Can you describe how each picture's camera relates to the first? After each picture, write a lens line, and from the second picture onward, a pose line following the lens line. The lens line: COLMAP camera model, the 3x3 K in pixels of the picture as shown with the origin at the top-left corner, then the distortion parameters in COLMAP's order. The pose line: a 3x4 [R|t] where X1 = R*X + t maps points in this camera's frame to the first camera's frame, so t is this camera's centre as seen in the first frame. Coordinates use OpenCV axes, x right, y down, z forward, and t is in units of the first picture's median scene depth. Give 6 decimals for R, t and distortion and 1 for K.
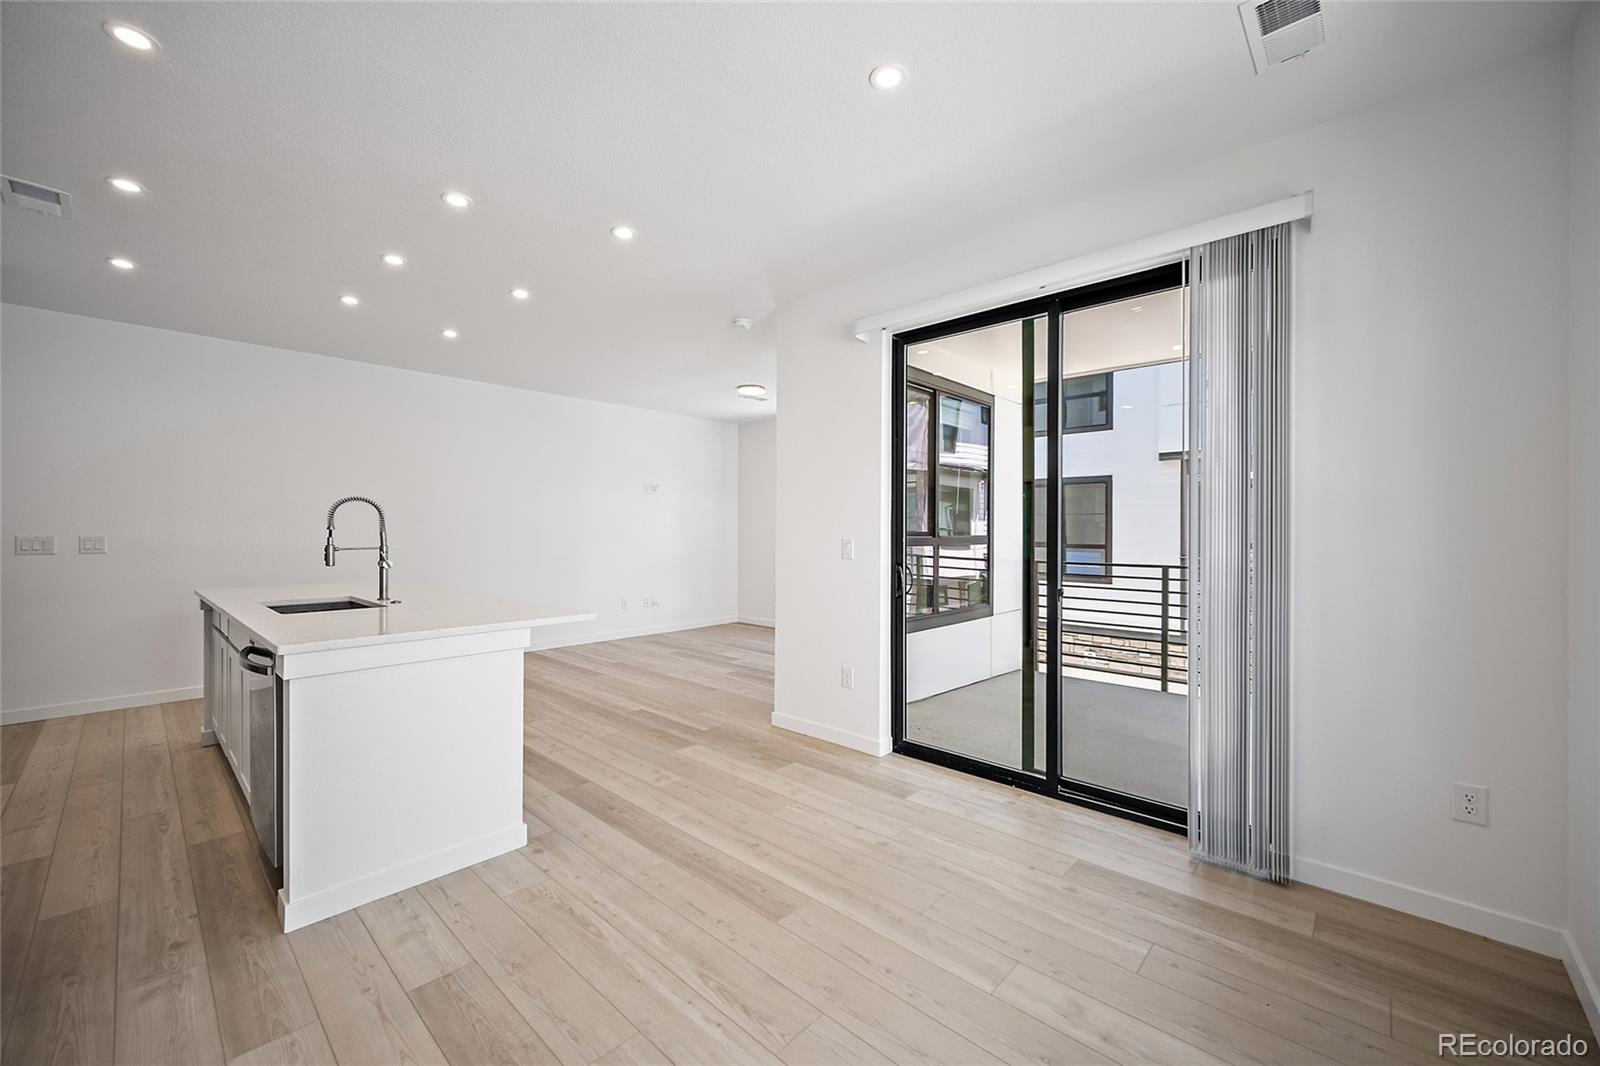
lens RADIAL K [[634.5, 0, 803.2], [0, 634.5, 526.4], [0, 0, 1]] dist [-0.001732, 0.000076]
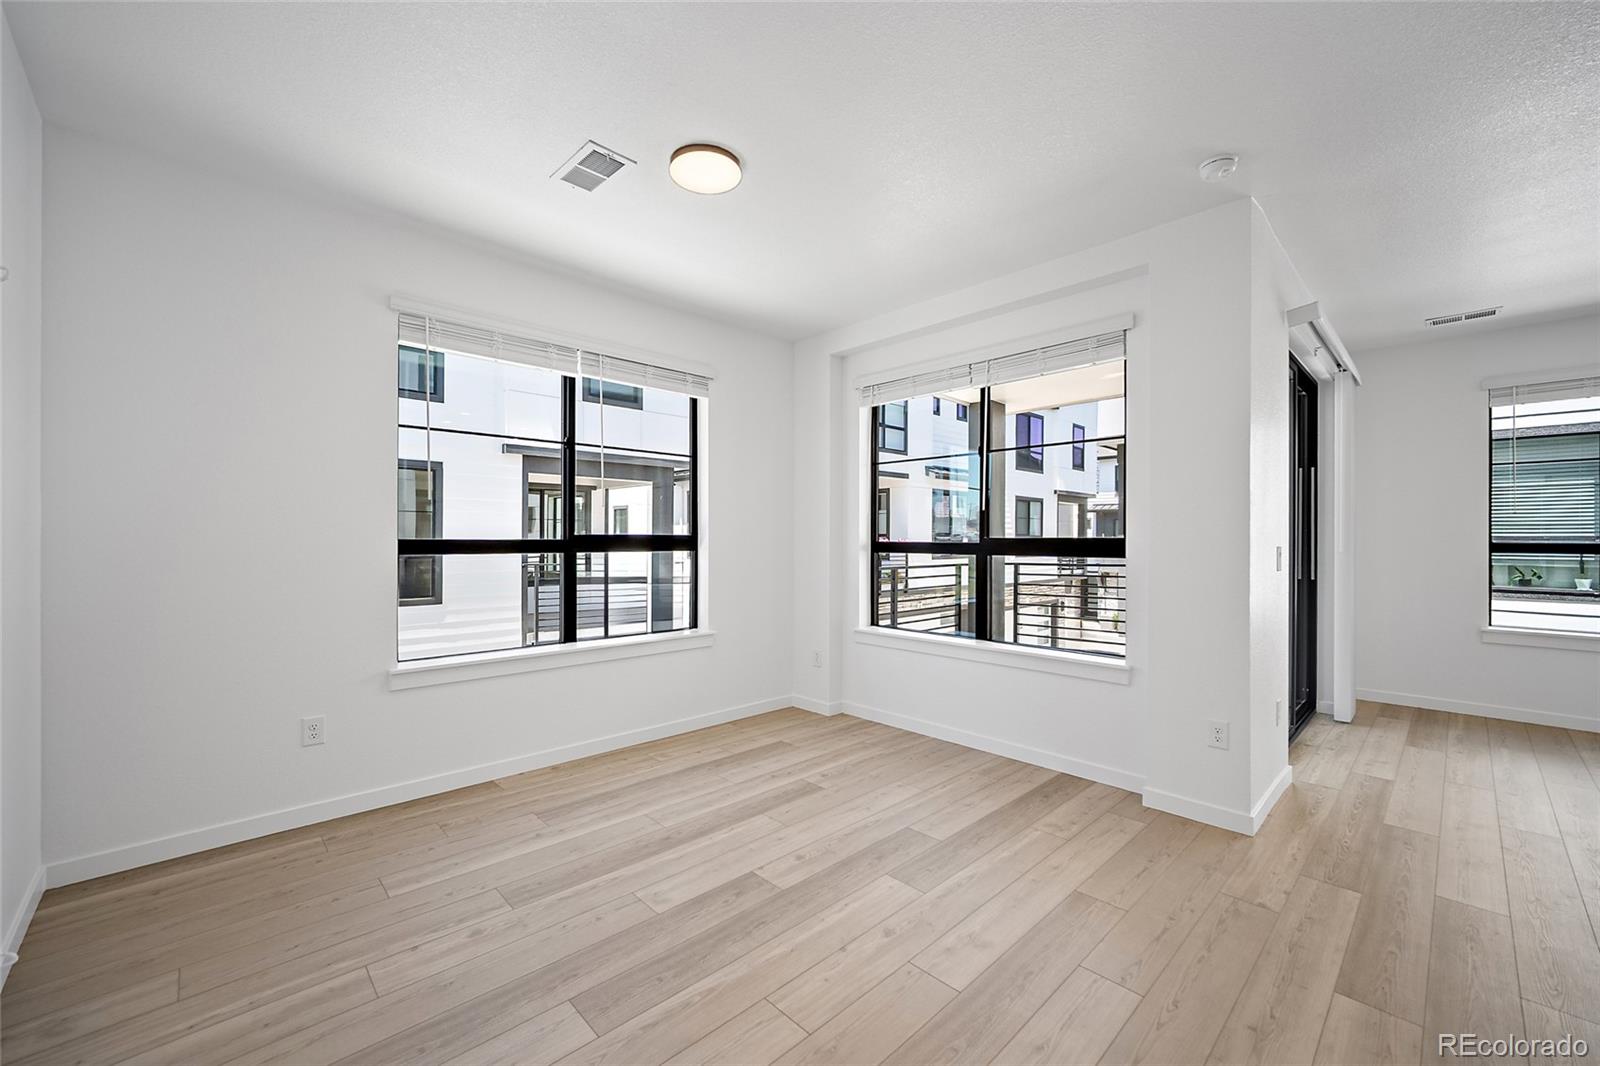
lens RADIAL K [[634.5, 0, 805.0], [0, 634.5, 538.2], [0, 0, 1]] dist [-0.001732, 0.000076]
pose [[0.052233, -0.001051, 0.998634, -0.918780], [-0.005245, 0.999985, 0.001327, 0.009073], [-0.998621, -0.005307, 0.052227, 1.811956]]
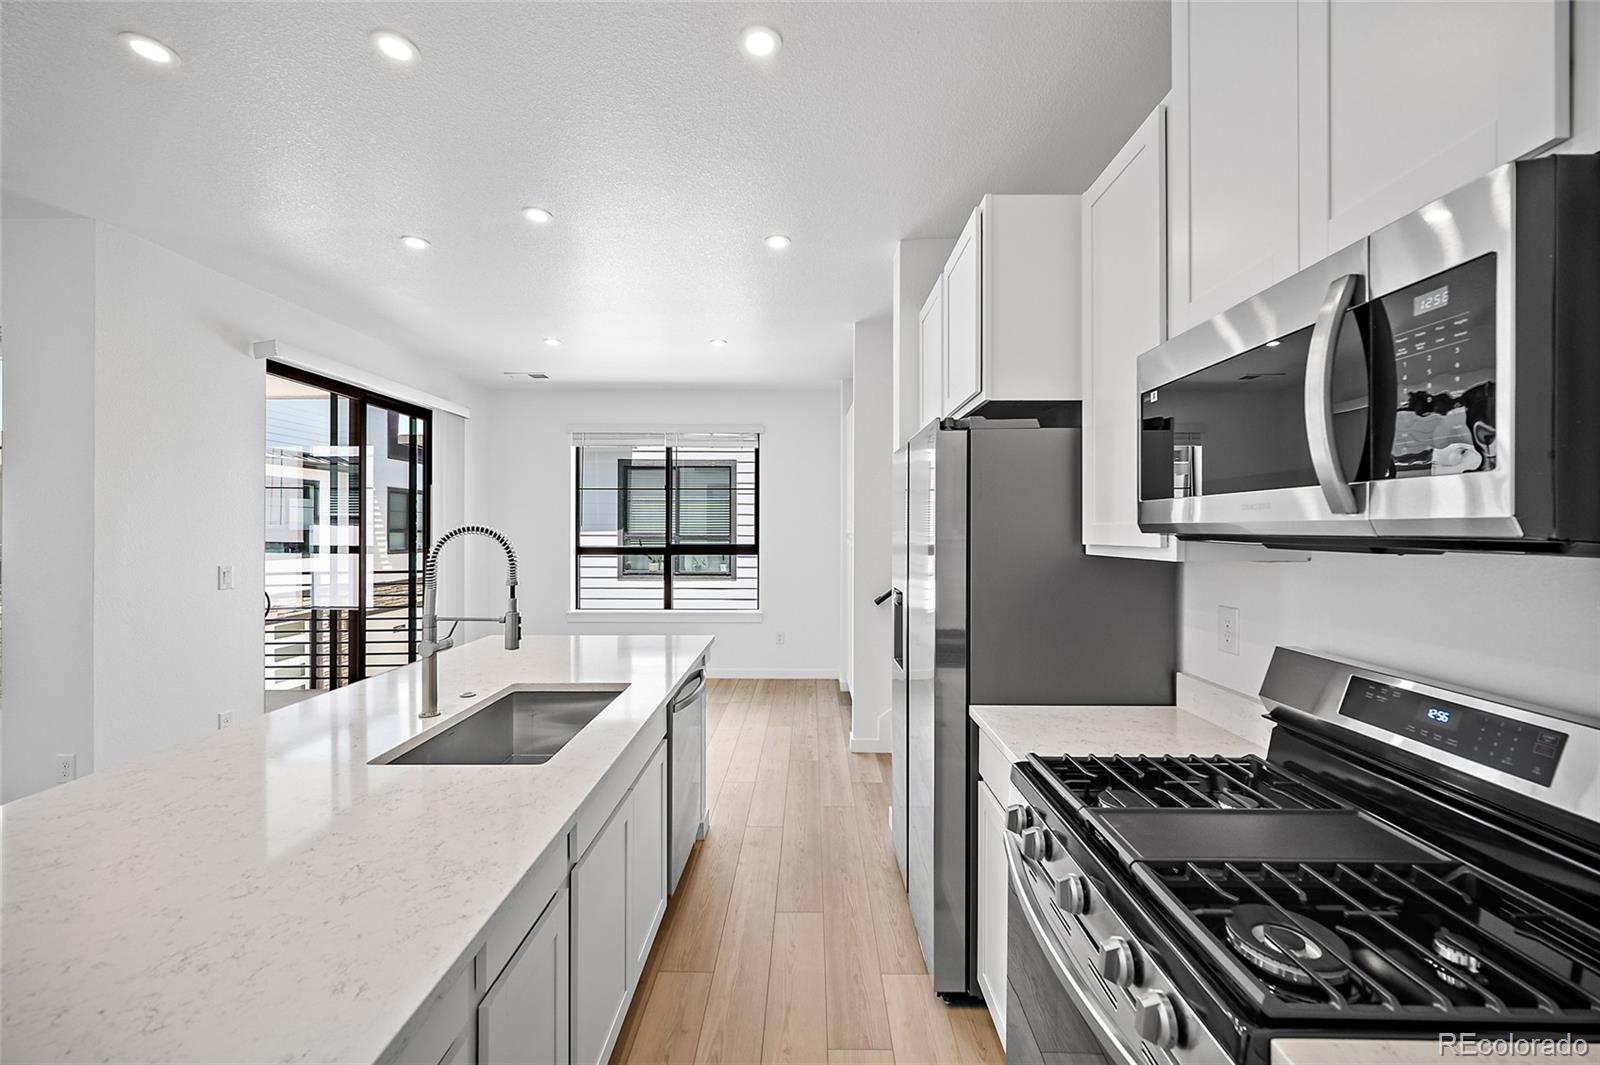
lens RADIAL K [[634.5, 0, 802.5], [0, 634.5, 531.6], [0, 0, 1]] dist [-0.001732, 0.000076]
pose [[-0.670888, -0.006047, 0.741534, -1.288958], [-0.005206, 0.999981, 0.003445, -0.043510], [-0.741541, -0.001549, -0.670906, 1.140961]]
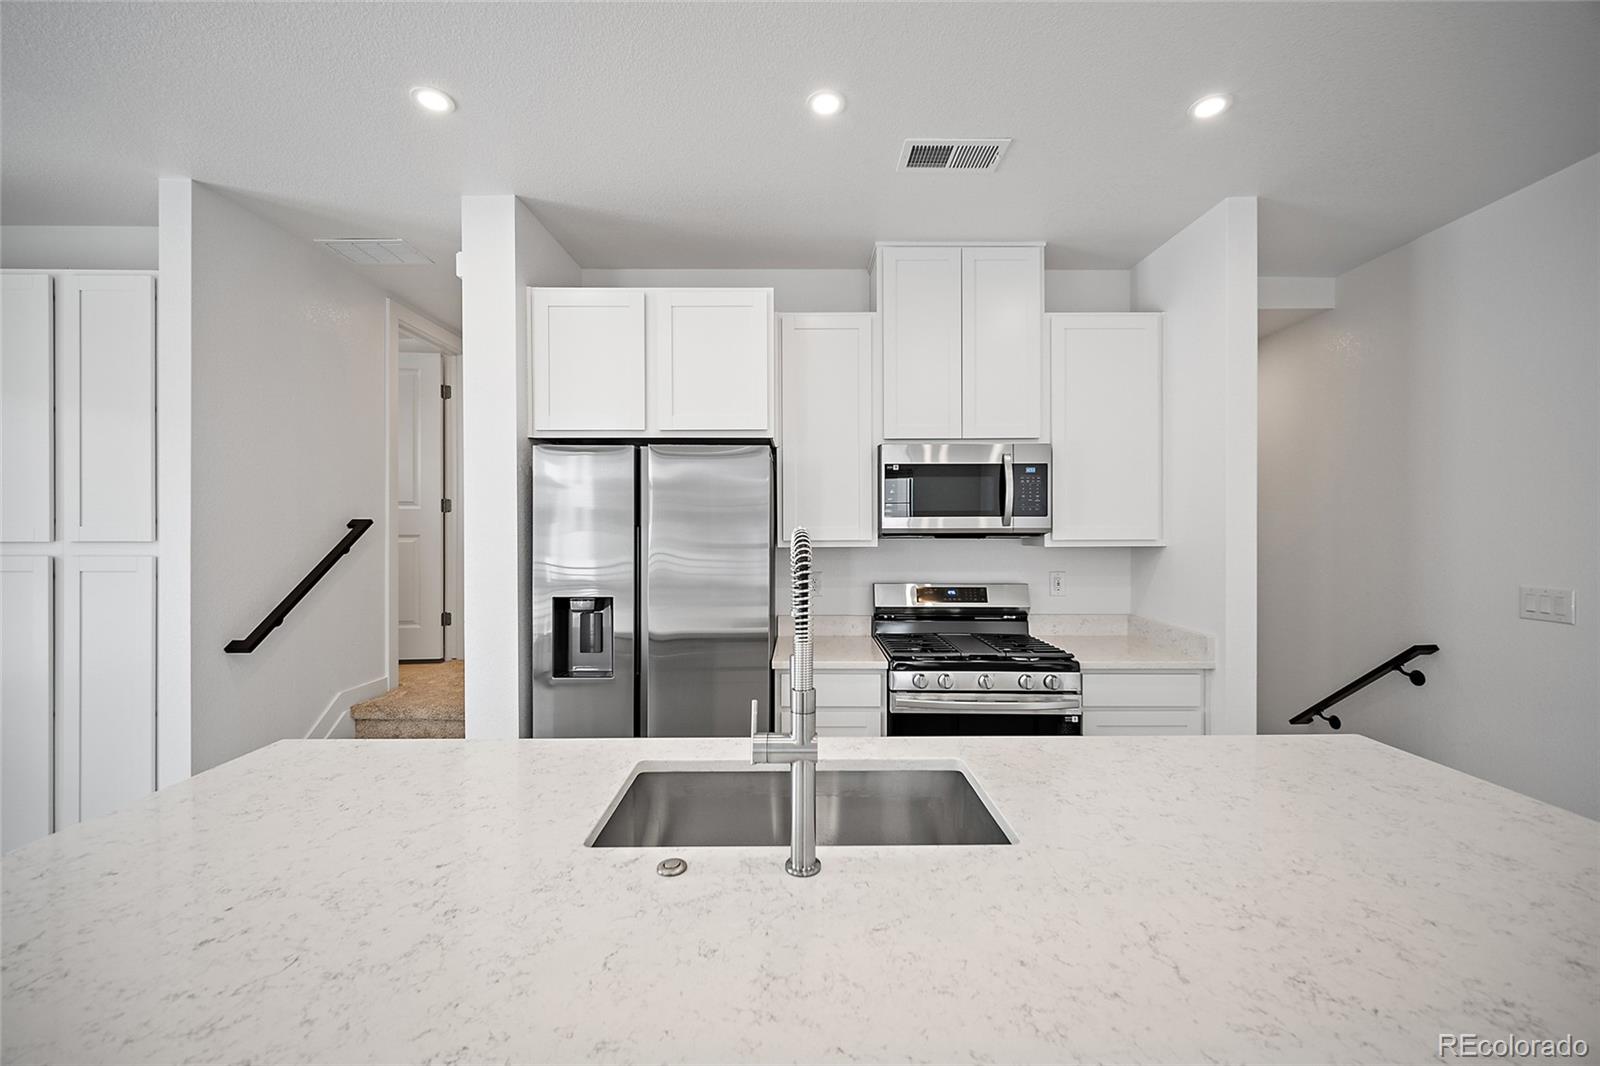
lens RADIAL K [[634.5, 0, 800.1], [0, 634.5, 528.3], [0, 0, 1]] dist [-0.001732, 0.000076]
pose [[-0.733259, 0.000872, -0.679949, -0.458044], [0.002197, 0.999997, -0.001088, -0.047326], [0.679946, -0.002292, -0.733258, 1.237200]]
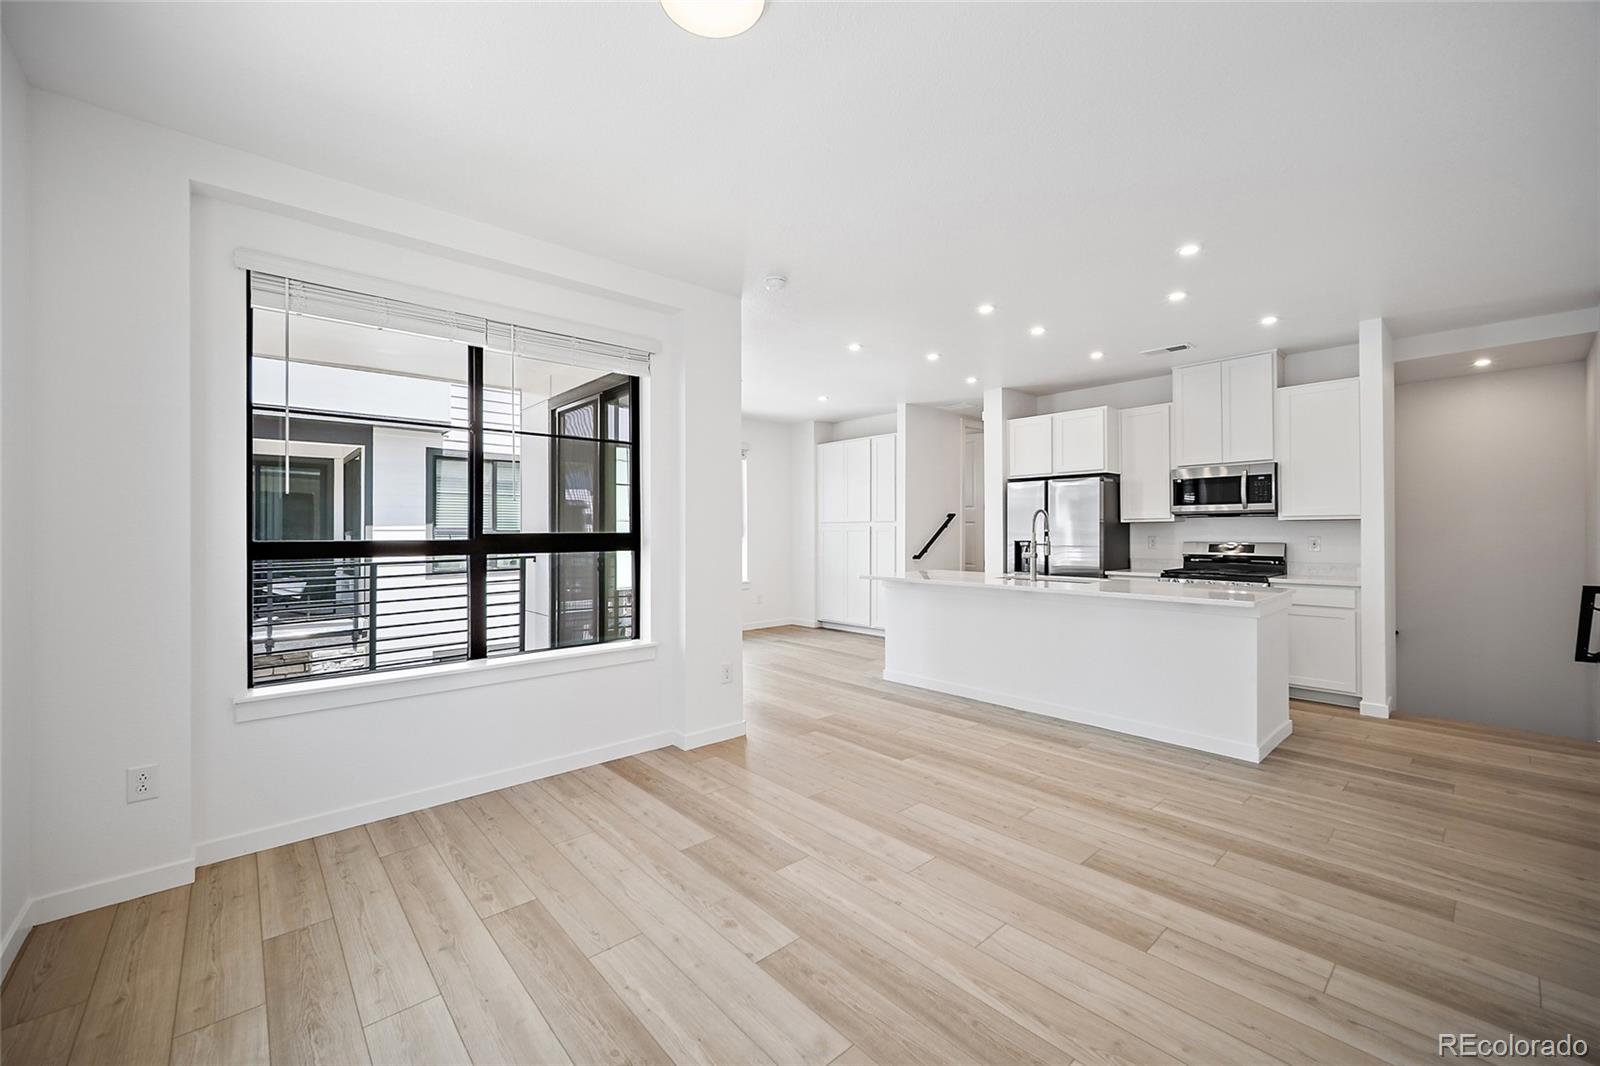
lens RADIAL K [[634.5, 0, 804.8], [0, 634.5, 530.2], [0, 0, 1]] dist [-0.001732, 0.000076]
pose [[-0.996300, 0.001915, 0.085928, -0.280608], [0.001474, 0.999985, -0.005192, 0.009290], [-0.085937, -0.005046, -0.996288, 2.479135]]
